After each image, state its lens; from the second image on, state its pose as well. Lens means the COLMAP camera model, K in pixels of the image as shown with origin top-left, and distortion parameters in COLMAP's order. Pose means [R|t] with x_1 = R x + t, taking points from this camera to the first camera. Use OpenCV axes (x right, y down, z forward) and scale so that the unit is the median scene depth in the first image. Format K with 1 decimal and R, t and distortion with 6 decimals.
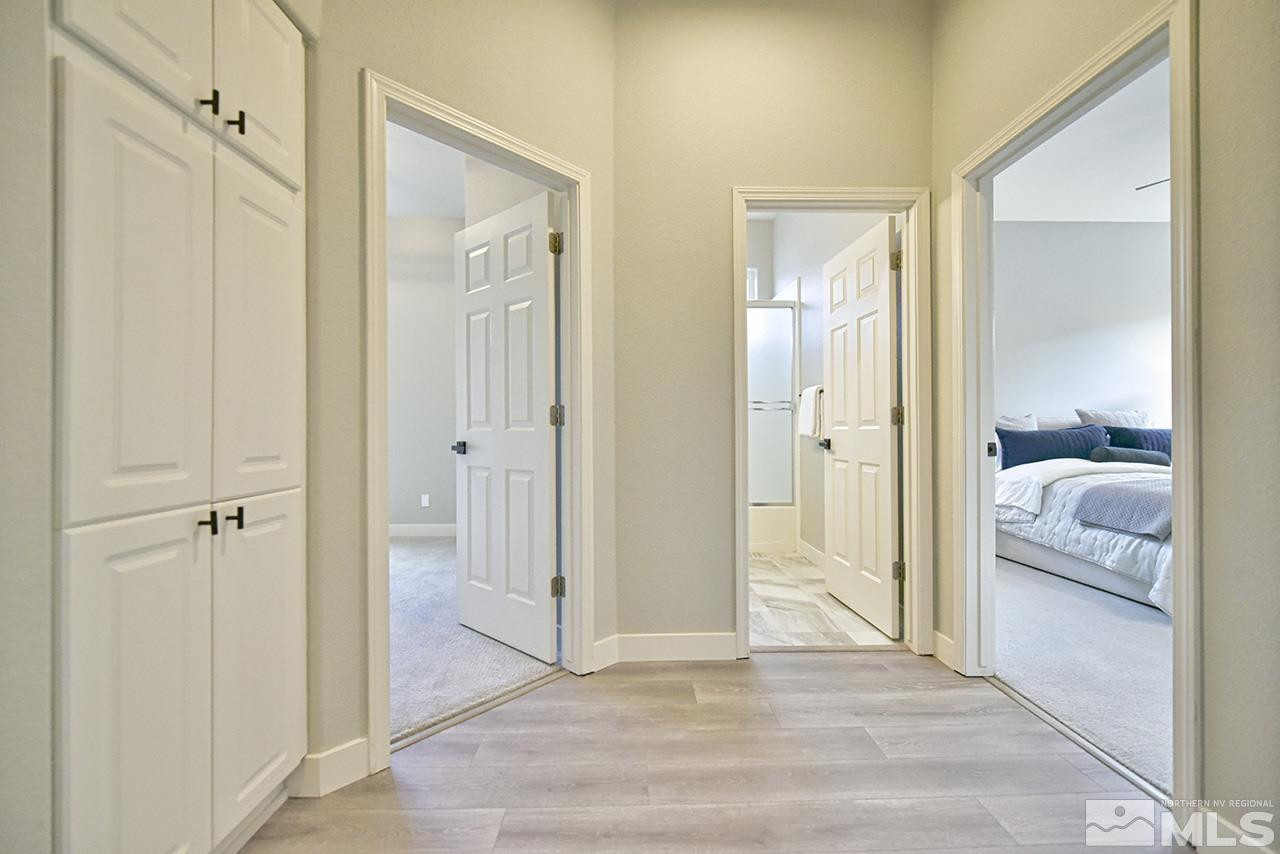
lens RADIAL K [[515.3, 0, 640.0], [0, 515.3, 427.0], [0, 0, 1]] dist [-0.000808, -0.000124]
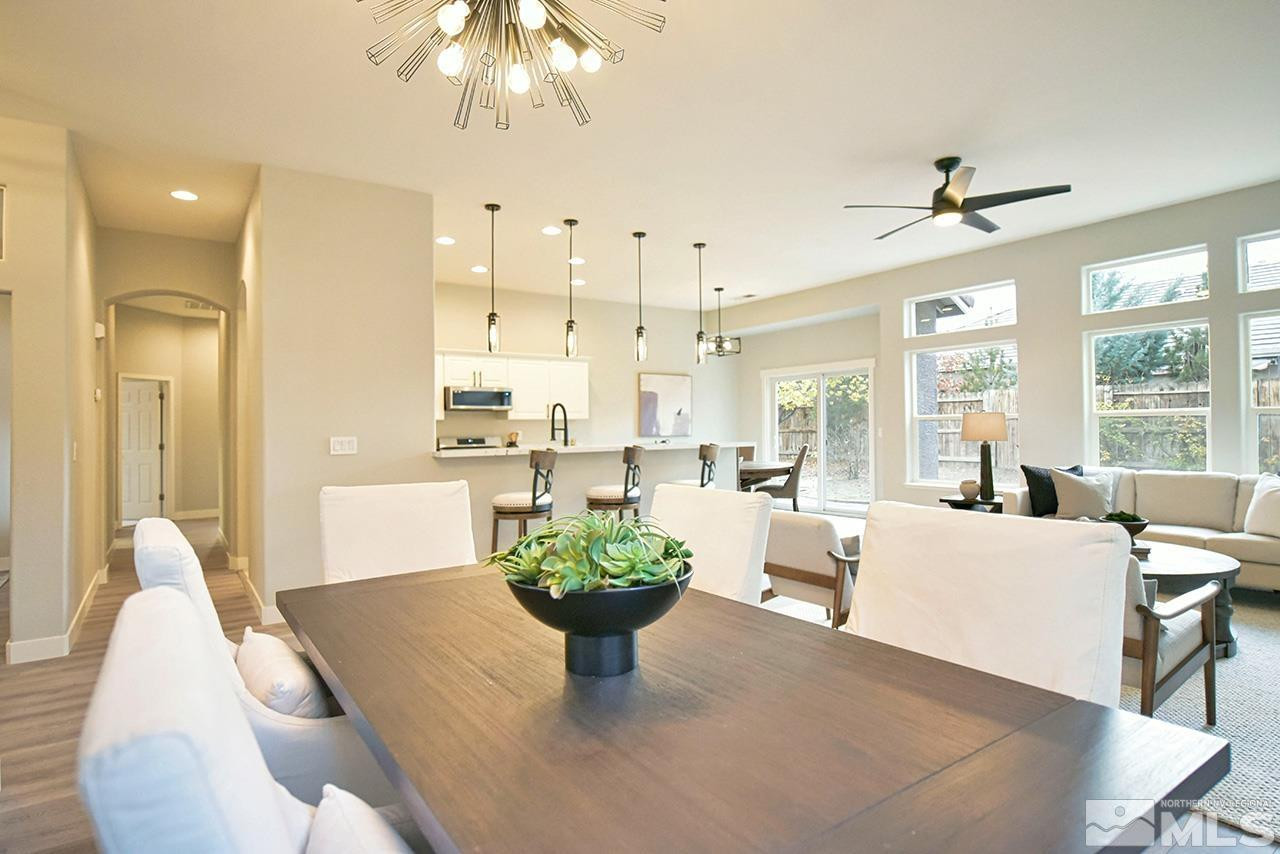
lens RADIAL K [[657.1, 0, 600.1], [0, 657.1, 422.8], [0, 0, 1]] dist [0.004331, 0.000221]
pose [[0.856968, 0.003360, 0.515359, 0.079111], [0.006151, 0.999841, -0.016747, -0.089492], [-0.515333, 0.017522, 0.856811, -4.179572]]
